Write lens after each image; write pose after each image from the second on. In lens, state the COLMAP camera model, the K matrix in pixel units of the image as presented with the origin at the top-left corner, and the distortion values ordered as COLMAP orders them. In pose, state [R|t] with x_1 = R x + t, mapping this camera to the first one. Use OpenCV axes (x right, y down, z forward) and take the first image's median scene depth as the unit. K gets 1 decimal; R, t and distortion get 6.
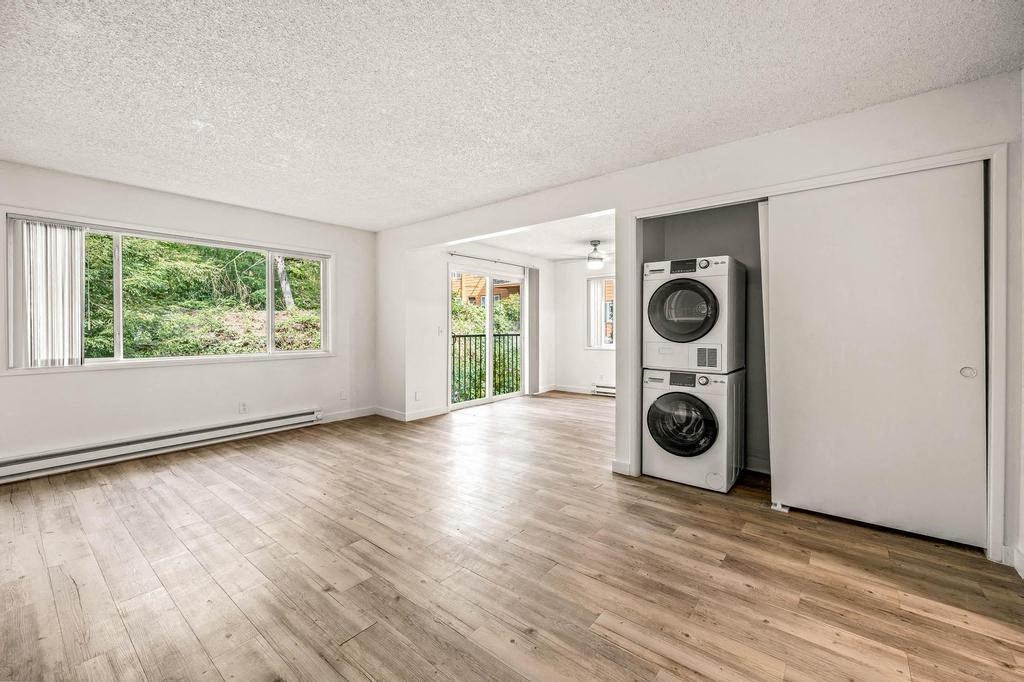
lens RADIAL K [[391.7, 0, 529.3], [0, 391.7, 331.0], [0, 0, 1]] dist [-0.007131, -0.000447]
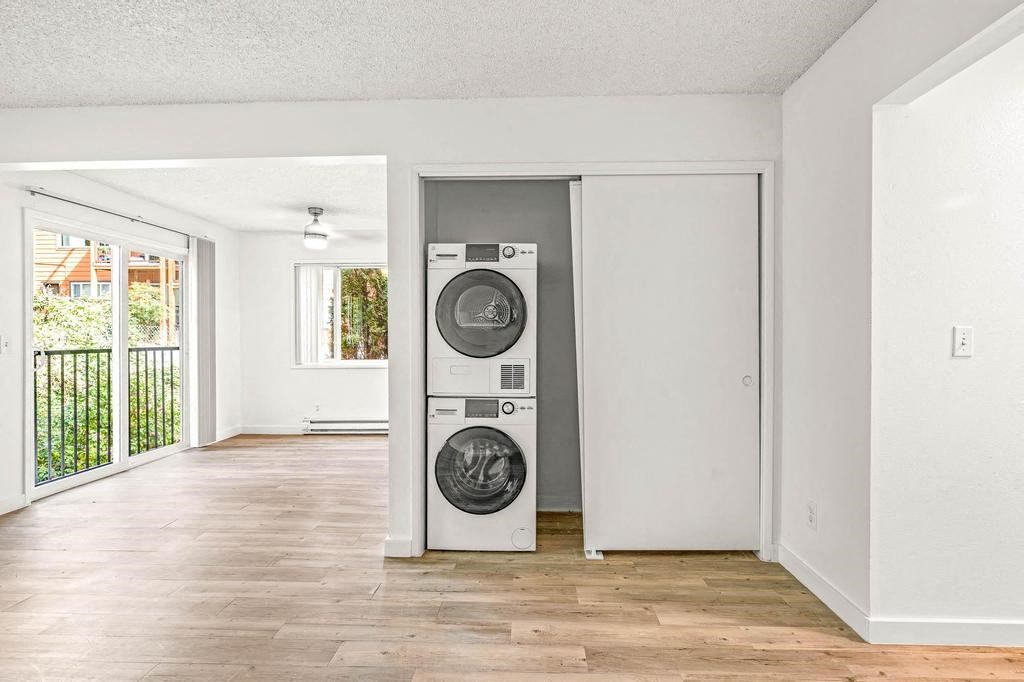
lens RADIAL K [[496.6, 0, 501.3], [0, 496.6, 342.1], [0, 0, 1]] dist [-0.002691, -0.000326]
pose [[0.826516, -0.008555, 0.562848, -0.099138], [0.005942, 0.999961, 0.006474, -0.005416], [-0.562882, -0.002007, 0.826535, 0.219743]]
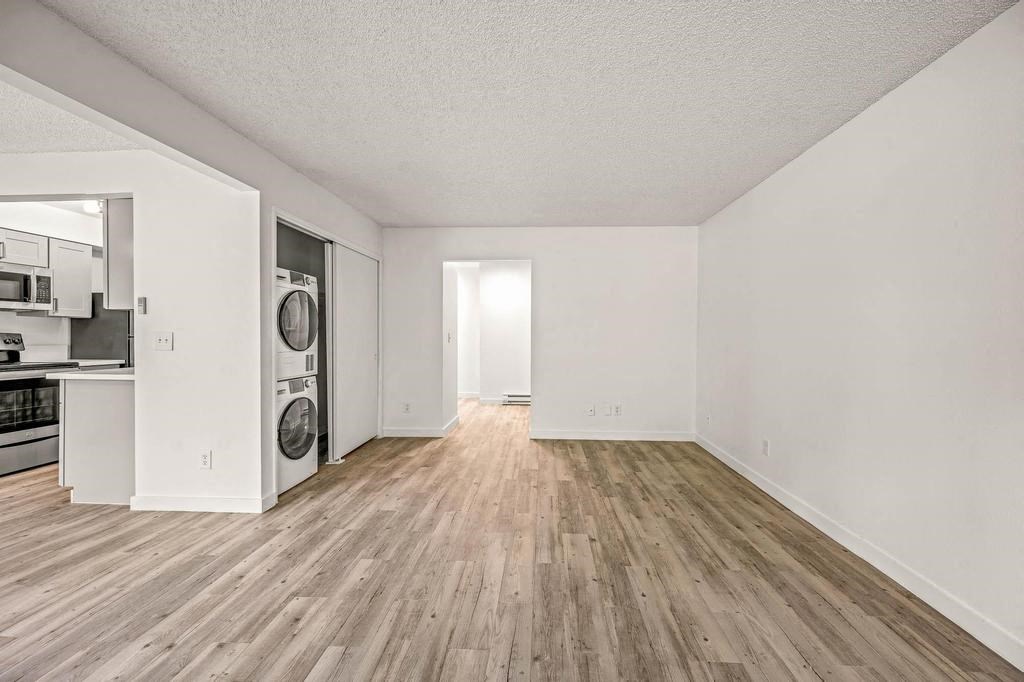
lens RADIAL K [[420.0, 0, 511.8], [0, 420.0, 337.7], [0, 0, 1]] dist [0.011979, 0.000228]
pose [[-0.530397, -0.007436, 0.847717, -0.893263], [0.002426, 0.999944, 0.010289, -0.016714], [-0.847746, 0.007514, -0.530349, 1.127552]]
